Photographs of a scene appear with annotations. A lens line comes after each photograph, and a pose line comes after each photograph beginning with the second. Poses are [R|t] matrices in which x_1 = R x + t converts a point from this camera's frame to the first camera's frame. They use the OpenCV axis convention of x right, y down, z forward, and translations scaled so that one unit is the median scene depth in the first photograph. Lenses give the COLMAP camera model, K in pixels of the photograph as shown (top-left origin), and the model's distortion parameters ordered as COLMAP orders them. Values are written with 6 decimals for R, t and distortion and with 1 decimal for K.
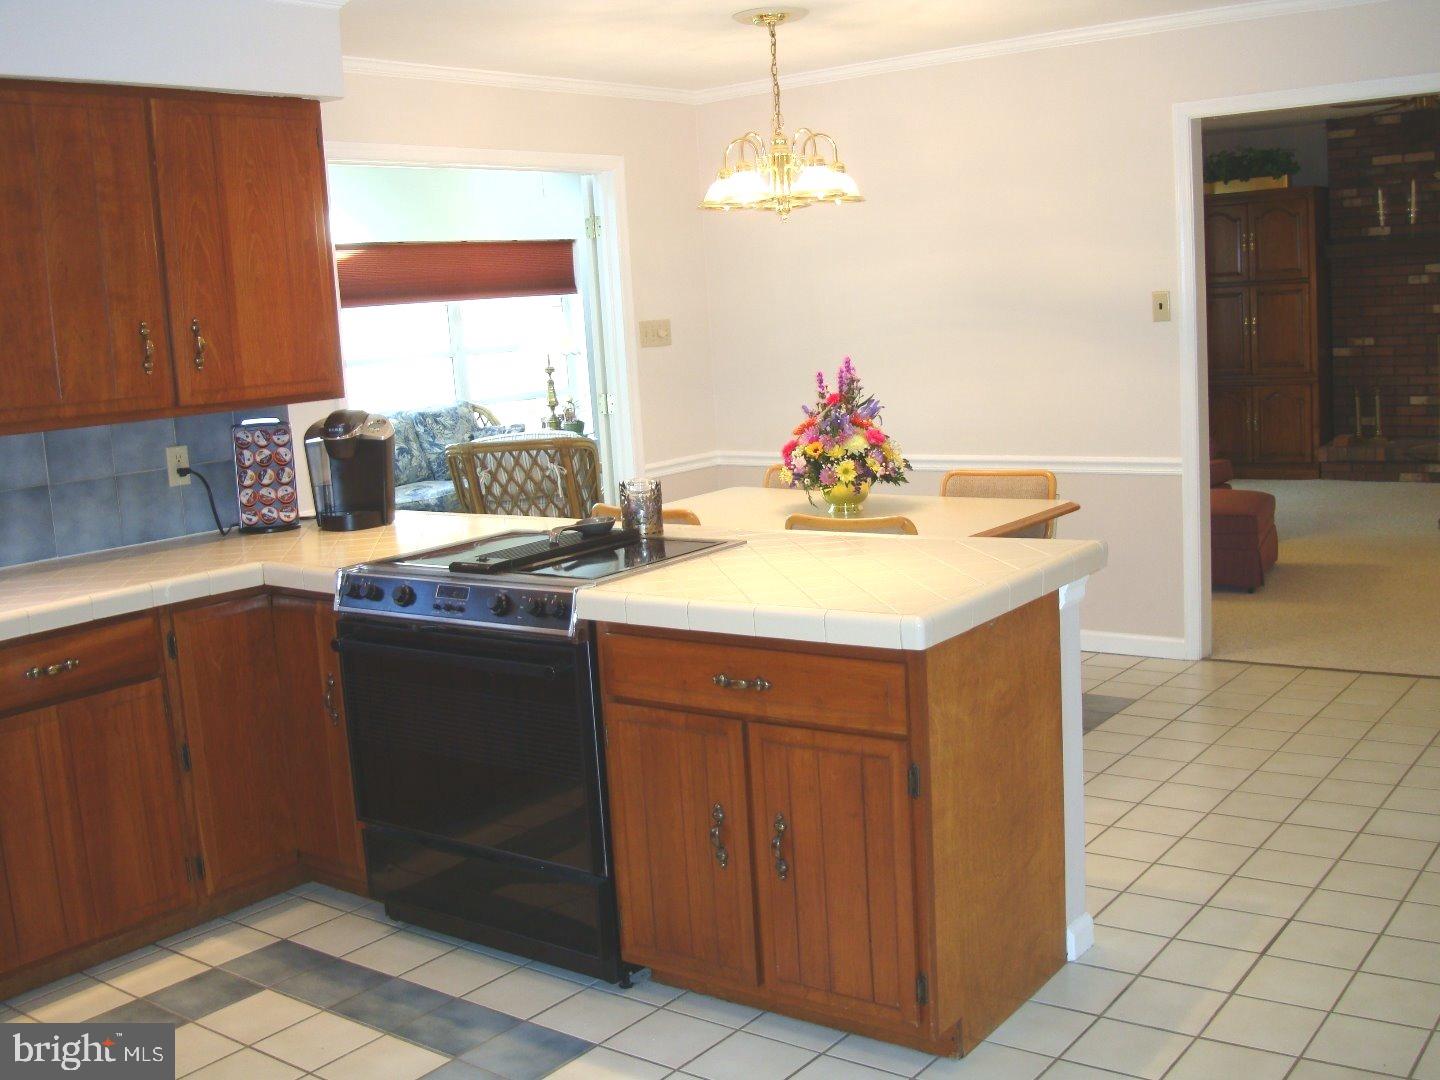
lens RADIAL K [[1502.2, 0, 731.1], [0, 1502.2, 553.8], [0, 0, 1]] dist [-0.116077, 0.000000]
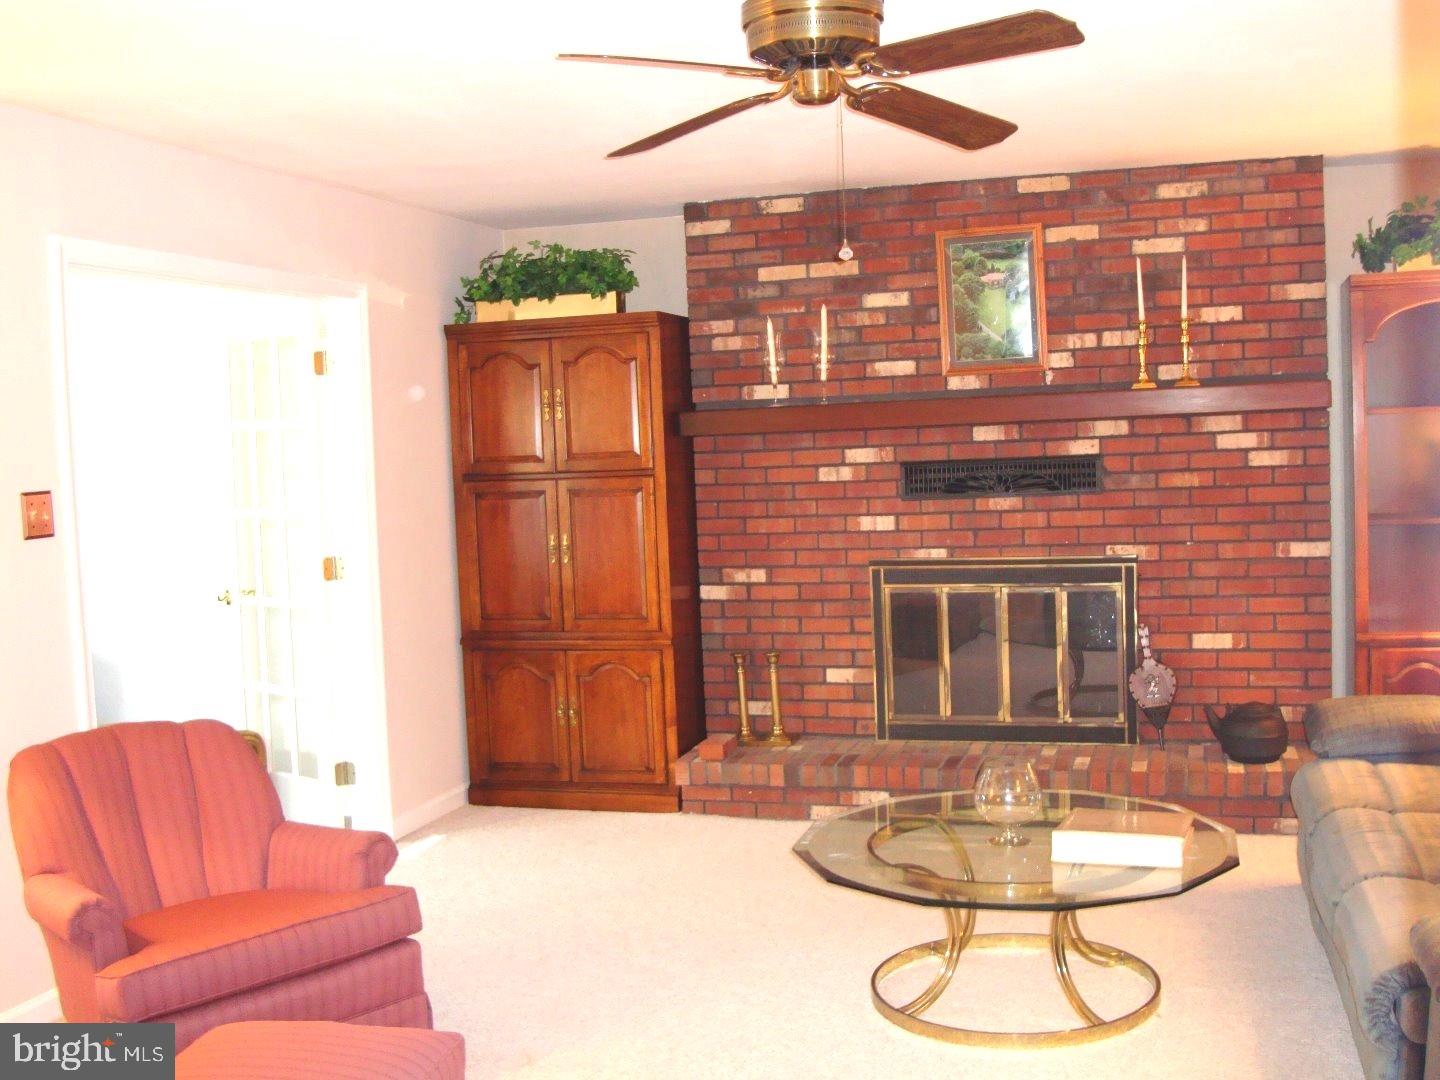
lens RADIAL K [[1502.2, 0, 718.1], [0, 1502.2, 530.6], [0, 0, 1]] dist [-0.116077, 0.000000]
pose [[0.944115, 0.017082, 0.329173, 0.222013], [0.023670, 0.992564, -0.119397, -0.091934], [-0.328765, 0.120516, 0.936691, 0.438343]]
